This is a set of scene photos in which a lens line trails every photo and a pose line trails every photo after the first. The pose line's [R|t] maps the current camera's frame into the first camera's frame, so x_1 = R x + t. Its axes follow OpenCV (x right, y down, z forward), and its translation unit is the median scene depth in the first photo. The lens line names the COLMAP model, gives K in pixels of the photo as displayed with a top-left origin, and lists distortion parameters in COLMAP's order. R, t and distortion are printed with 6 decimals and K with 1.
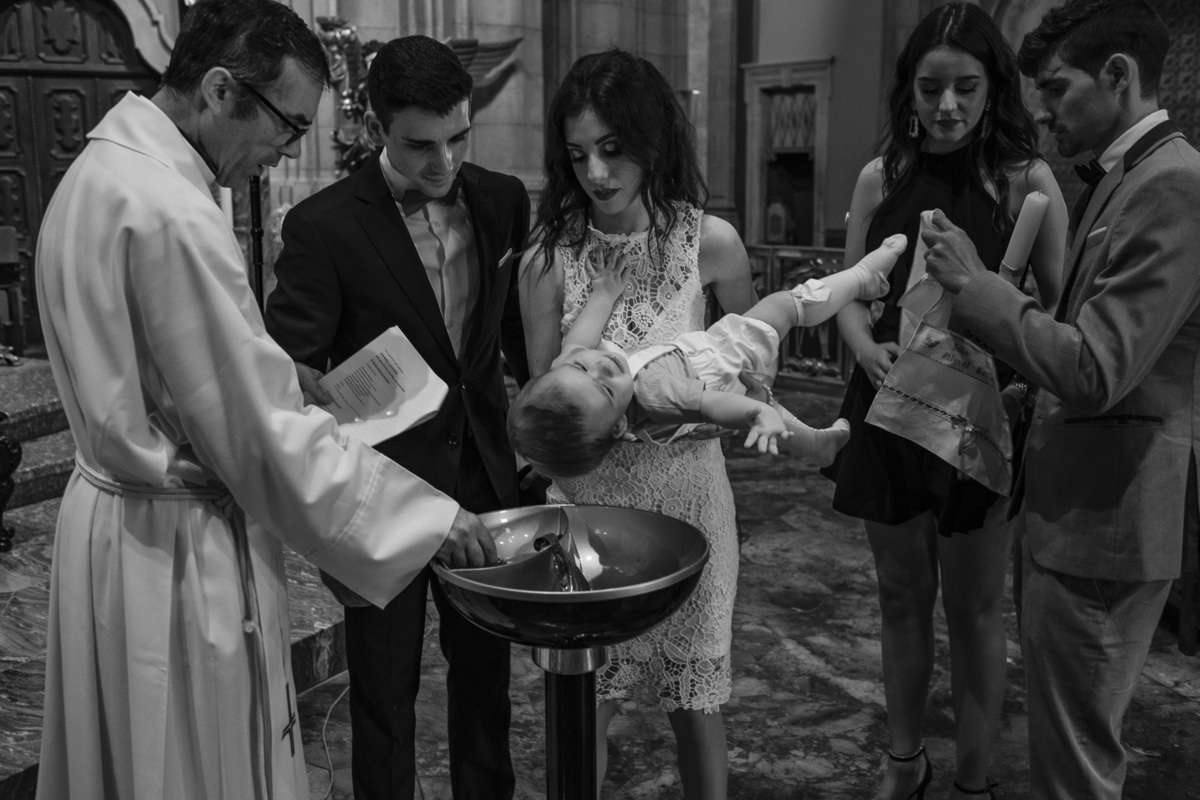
lens RADIAL K [[1234.4, 0, 598.8], [0, 1234.4, 394.3], [0, 0, 1]] dist [-0.005007, 0.000000]
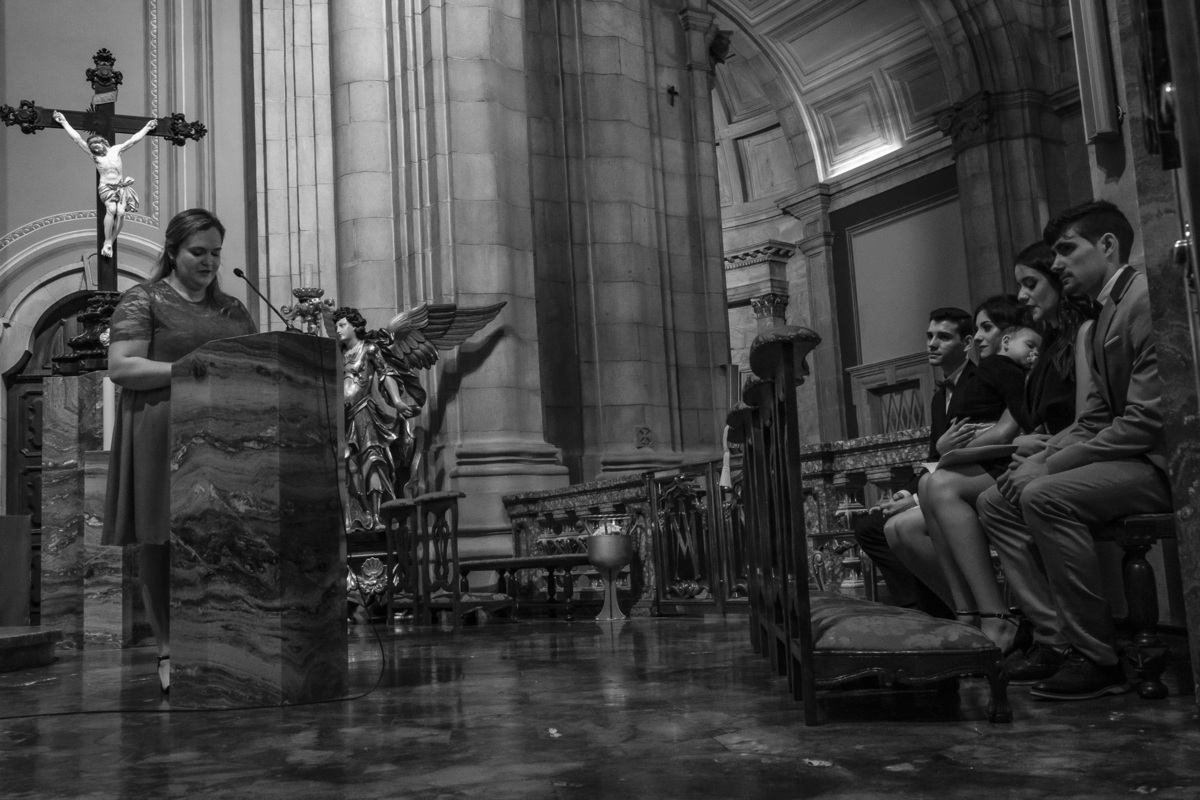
lens RADIAL K [[1234.4, 0, 603.5], [0, 1234.4, 399.0], [0, 0, 1]] dist [-0.005007, 0.000000]
pose [[0.981323, -0.079162, -0.175323, 0.179121], [0.023441, 0.953820, -0.299464, 0.088471], [0.190932, 0.289761, 0.937861, 0.082688]]
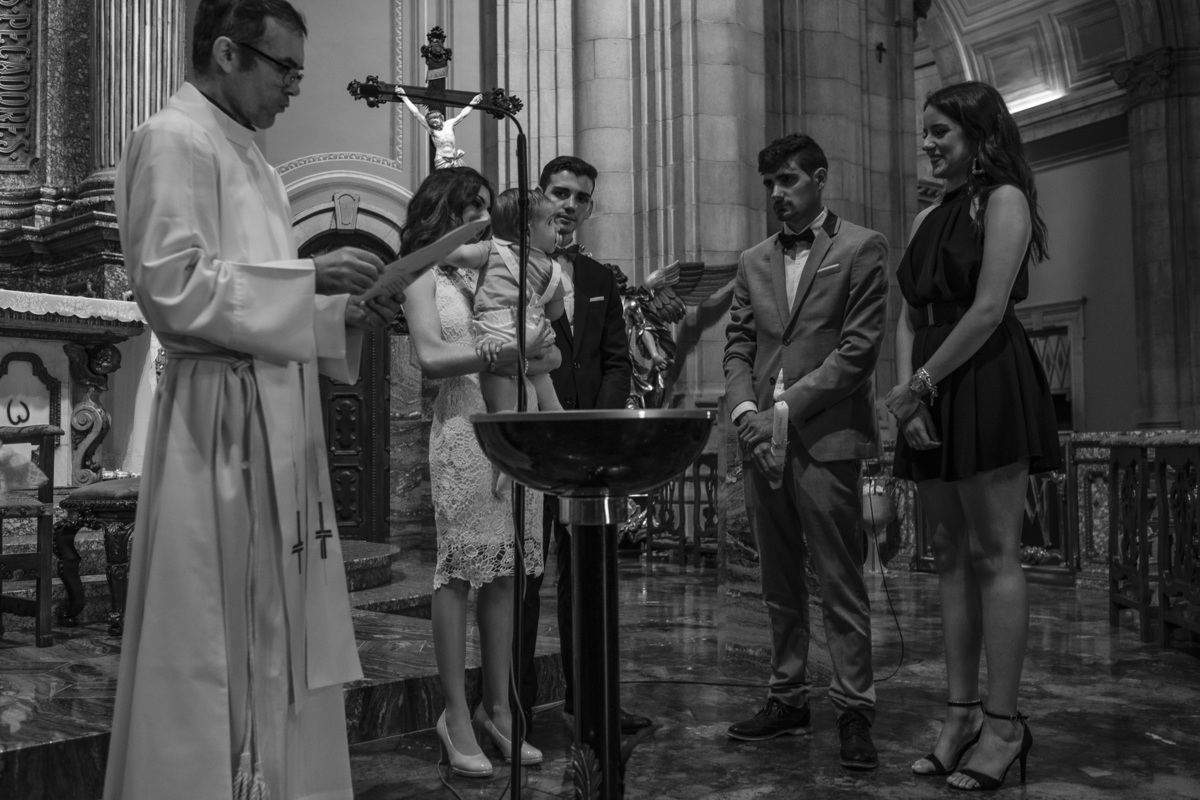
lens RADIAL K [[1234.4, 0, 595.3], [0, 1234.4, 401.2], [0, 0, 1]] dist [-0.005007, 0.000000]
pose [[0.974904, -0.020227, -0.221705, 0.042714], [-0.029680, 0.975165, -0.219481, 0.065878], [0.220638, 0.220554, 0.950092, -0.020025]]
